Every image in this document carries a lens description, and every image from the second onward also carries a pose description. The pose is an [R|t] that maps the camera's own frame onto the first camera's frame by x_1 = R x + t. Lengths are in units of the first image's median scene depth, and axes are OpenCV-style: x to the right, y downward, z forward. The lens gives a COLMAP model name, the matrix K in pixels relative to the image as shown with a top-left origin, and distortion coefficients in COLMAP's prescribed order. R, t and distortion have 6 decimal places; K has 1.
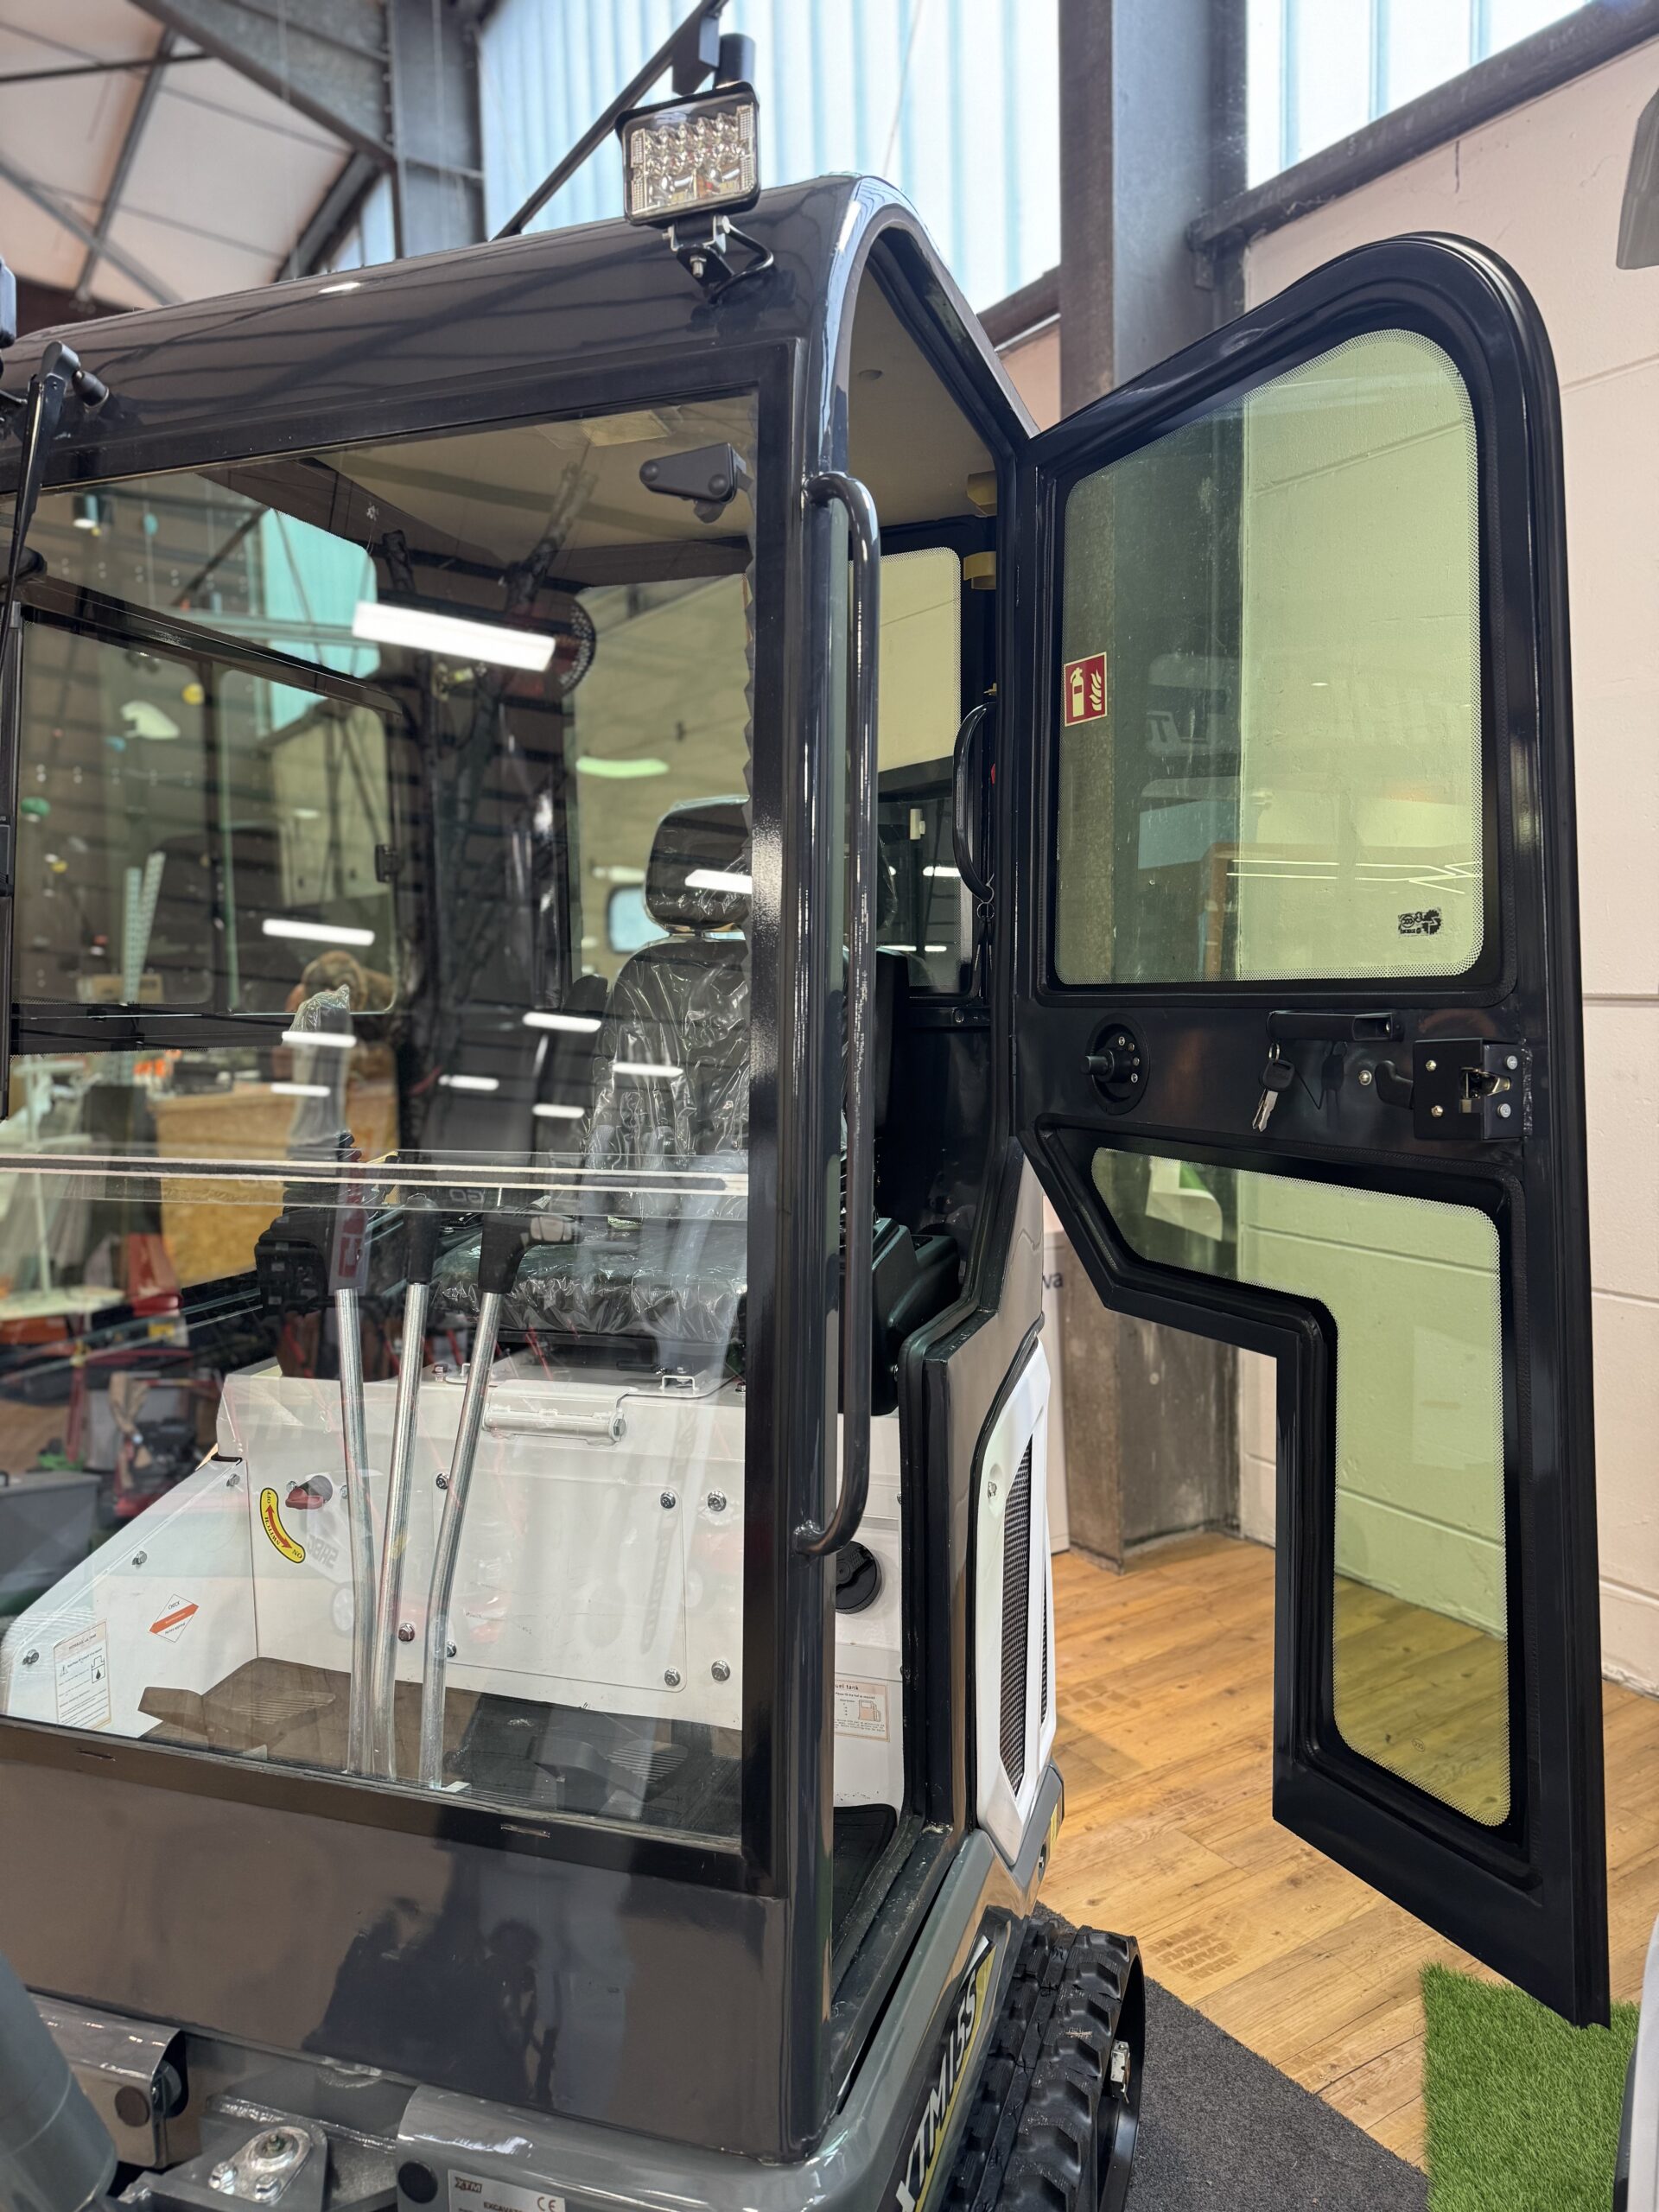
lens RADIAL K [[1567.7, 0, 829.5], [0, 1567.7, 1106.0], [0, 0, 1]] dist [0.068068, -0.078860]
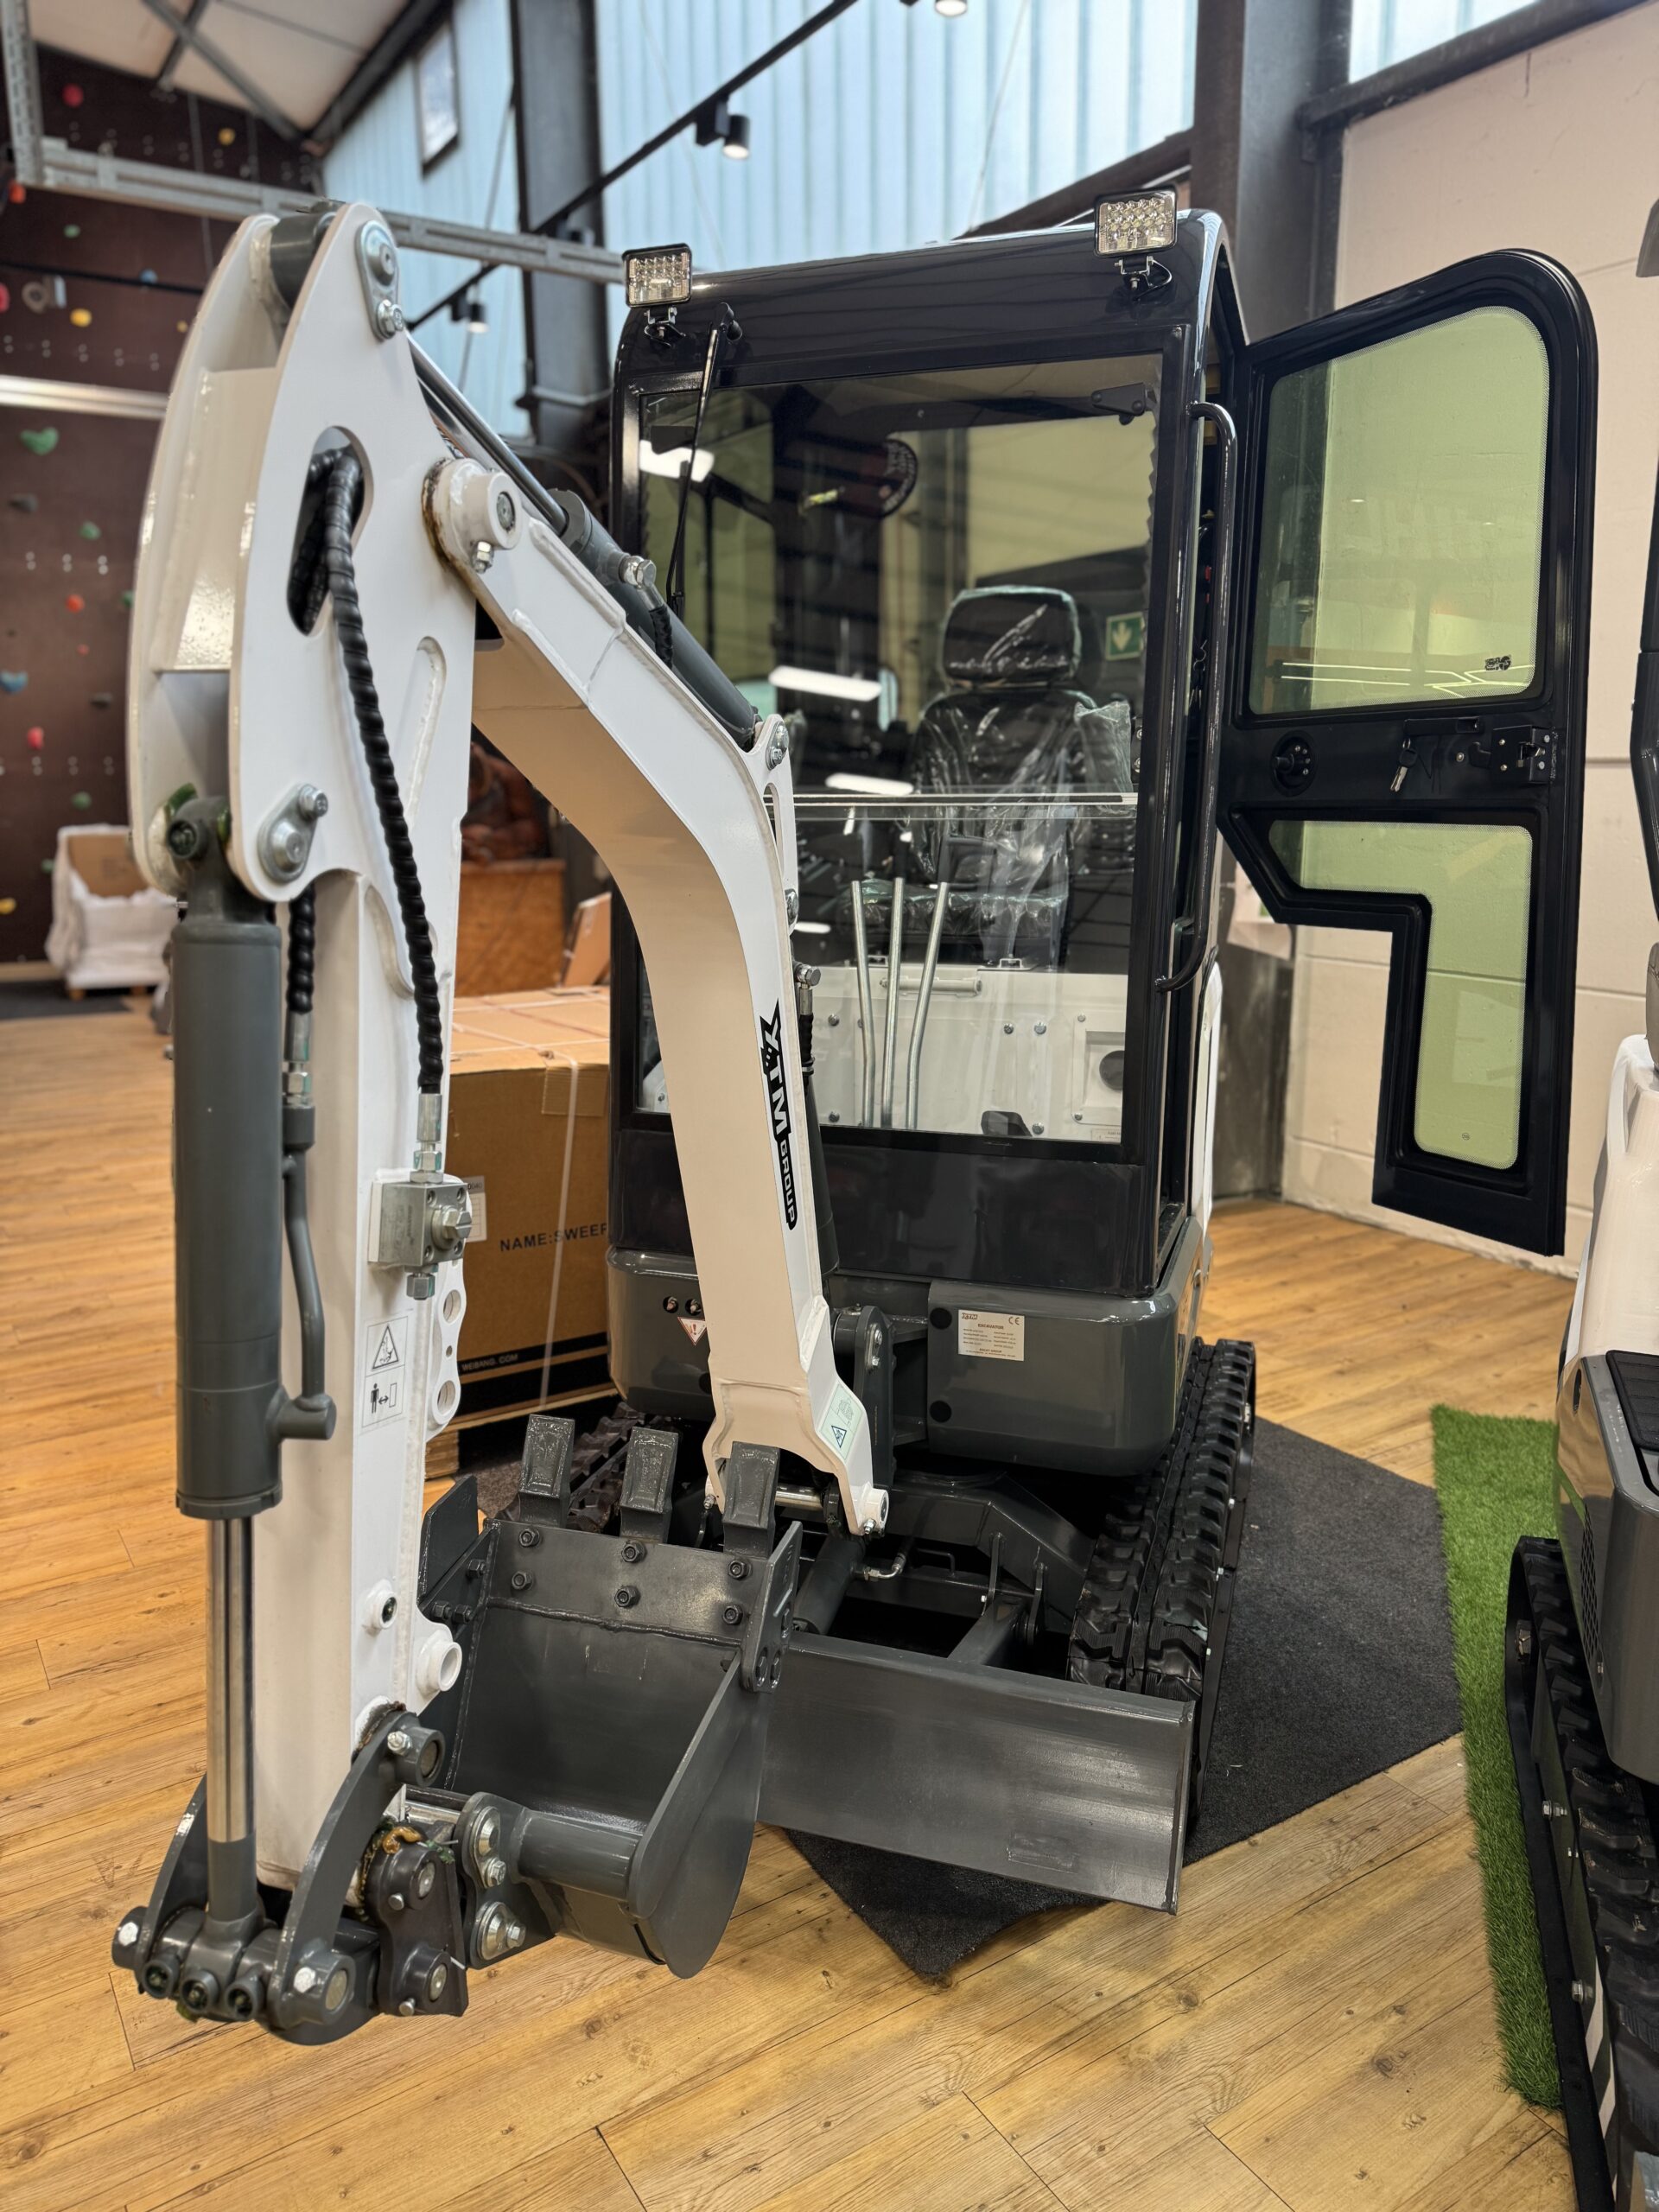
lens RADIAL K [[1568.6, 0, 825.4], [0, 1568.6, 1096.9], [0, 0, 1]] dist [0.089430, -0.087178]
pose [[0.999871, 0.013485, 0.008752, -0.228421], [-0.014331, 0.994355, 0.105130, 0.111974], [-0.007285, -0.105242, 0.994420, -0.480964]]
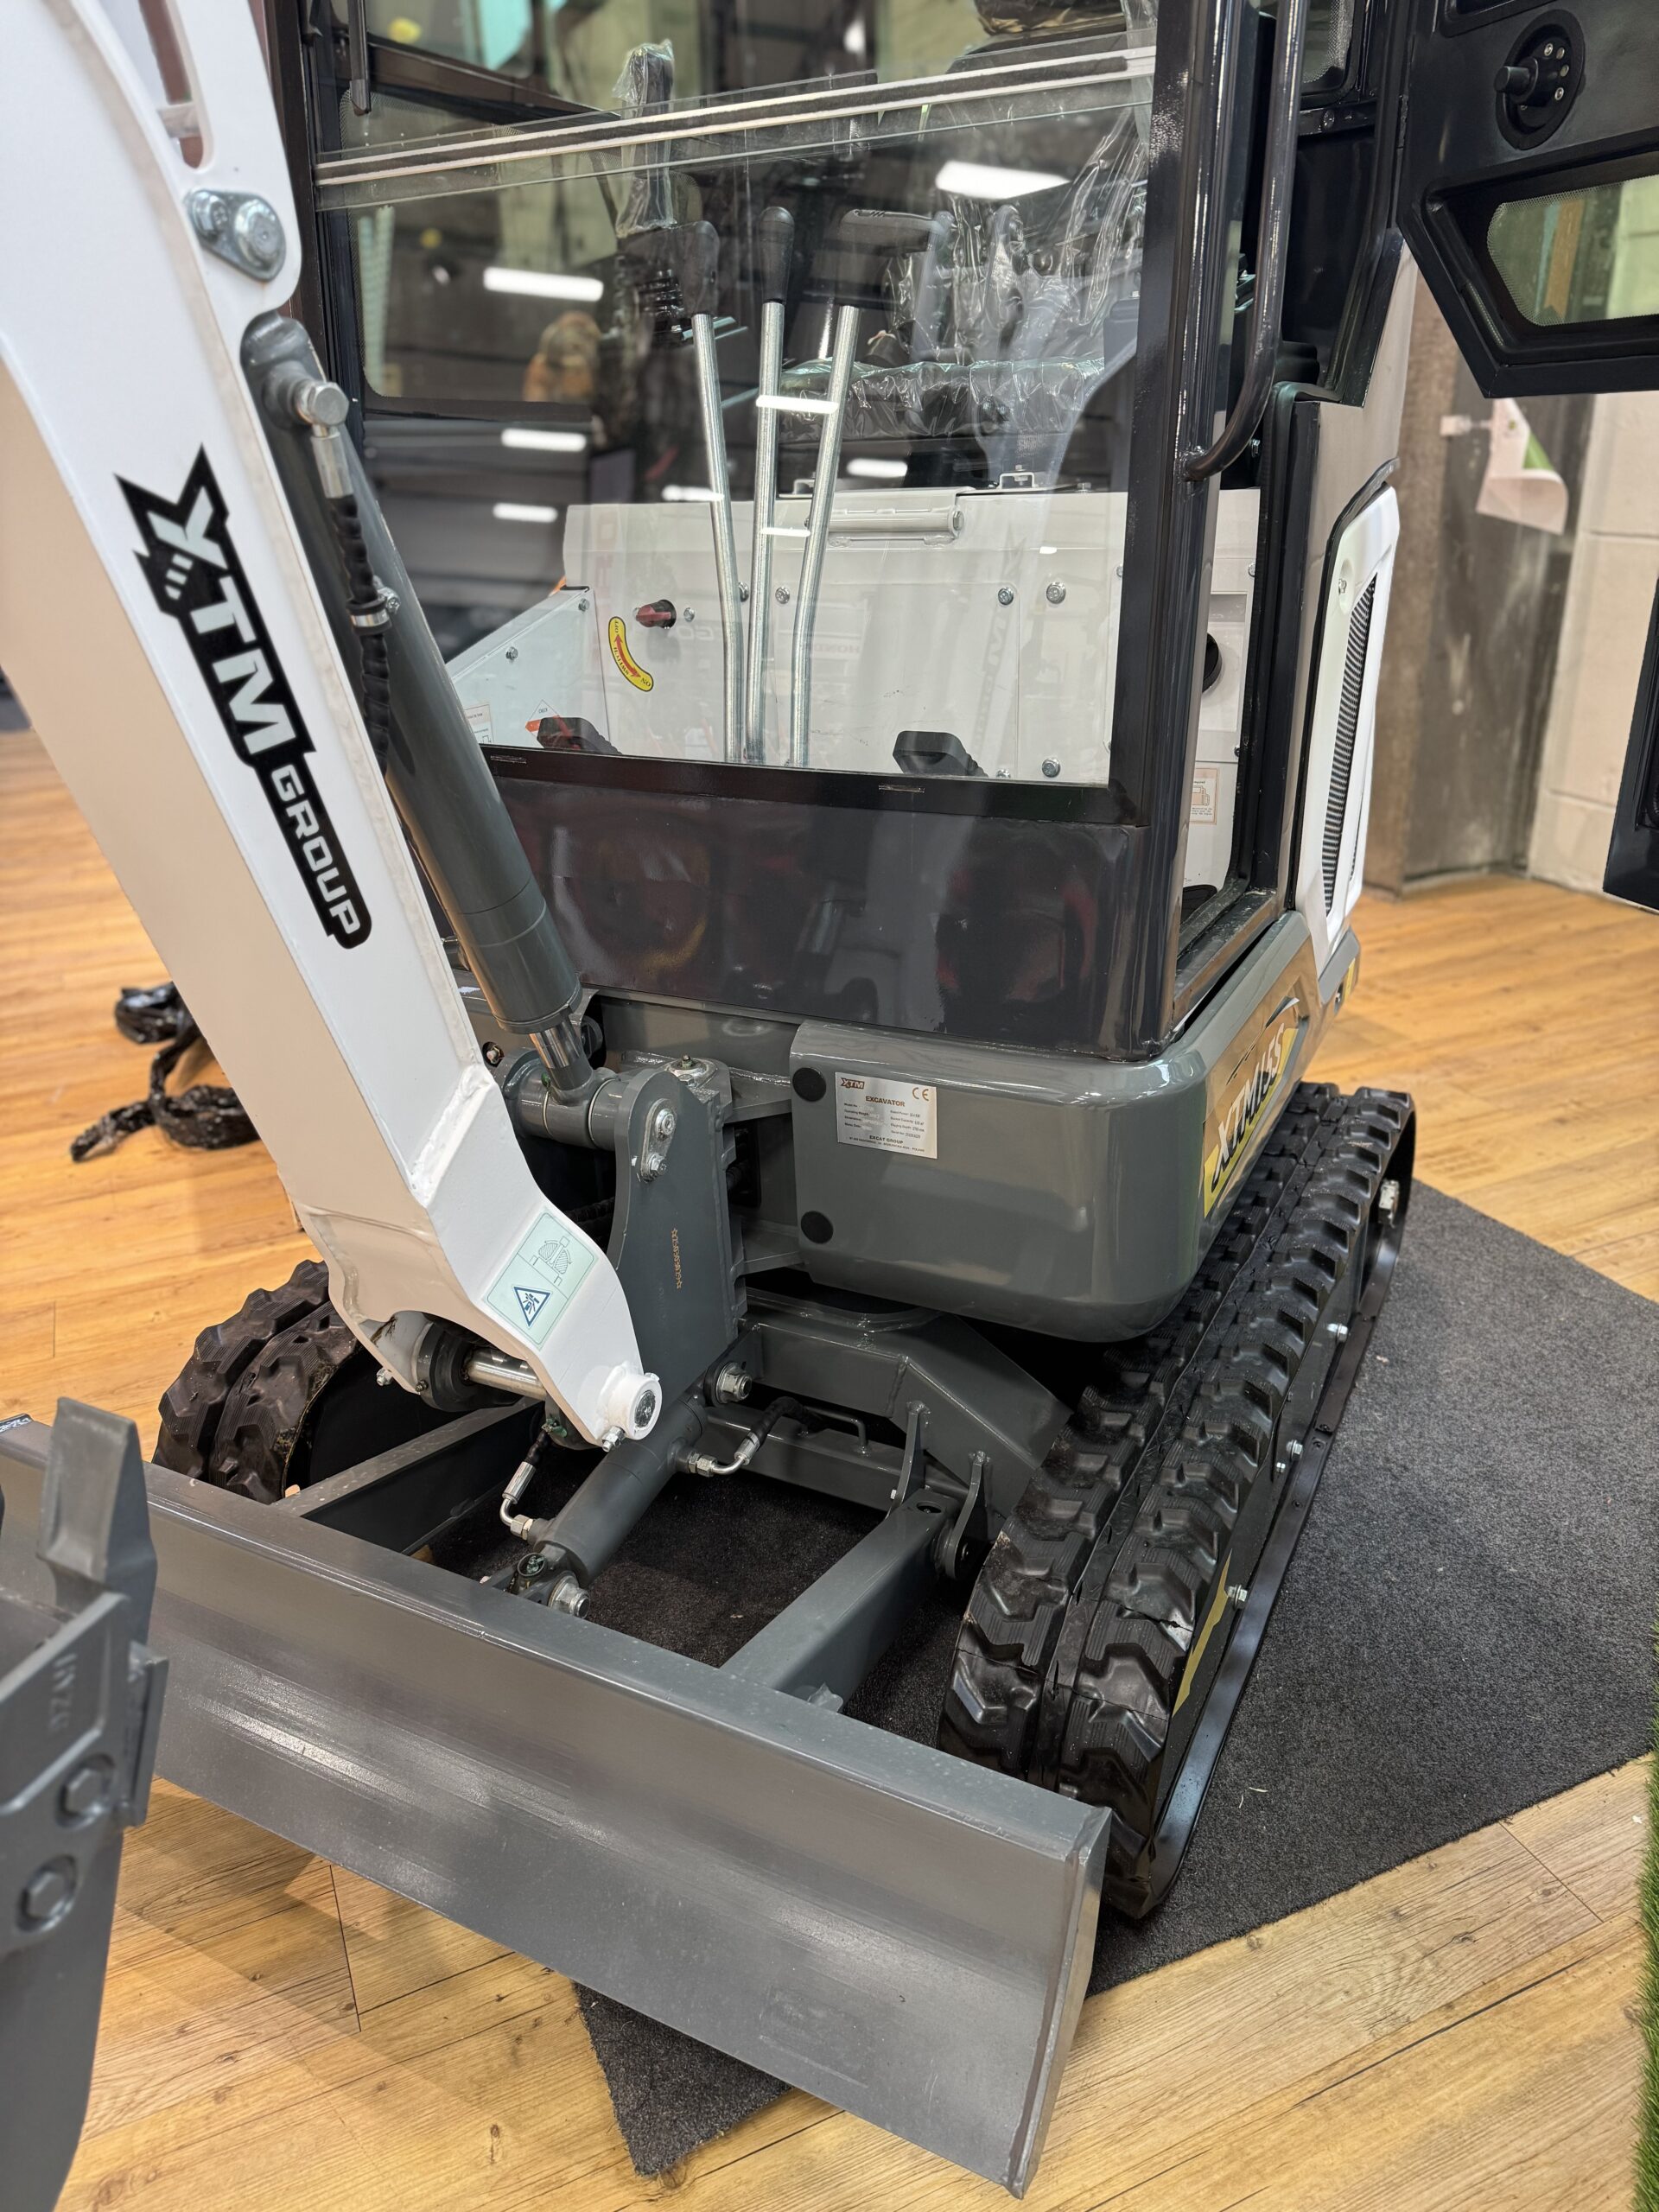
lens RADIAL K [[1572.0, 0, 813.9], [0, 1572.0, 1116.1], [0, 0, 1]] dist [0.062767, -0.054070]
pose [[0.988260, 0.043405, -0.146488, -0.045084], [0.006082, 0.946860, 0.321587, 0.176042], [0.152662, -0.318703, 0.935480, -0.054160]]
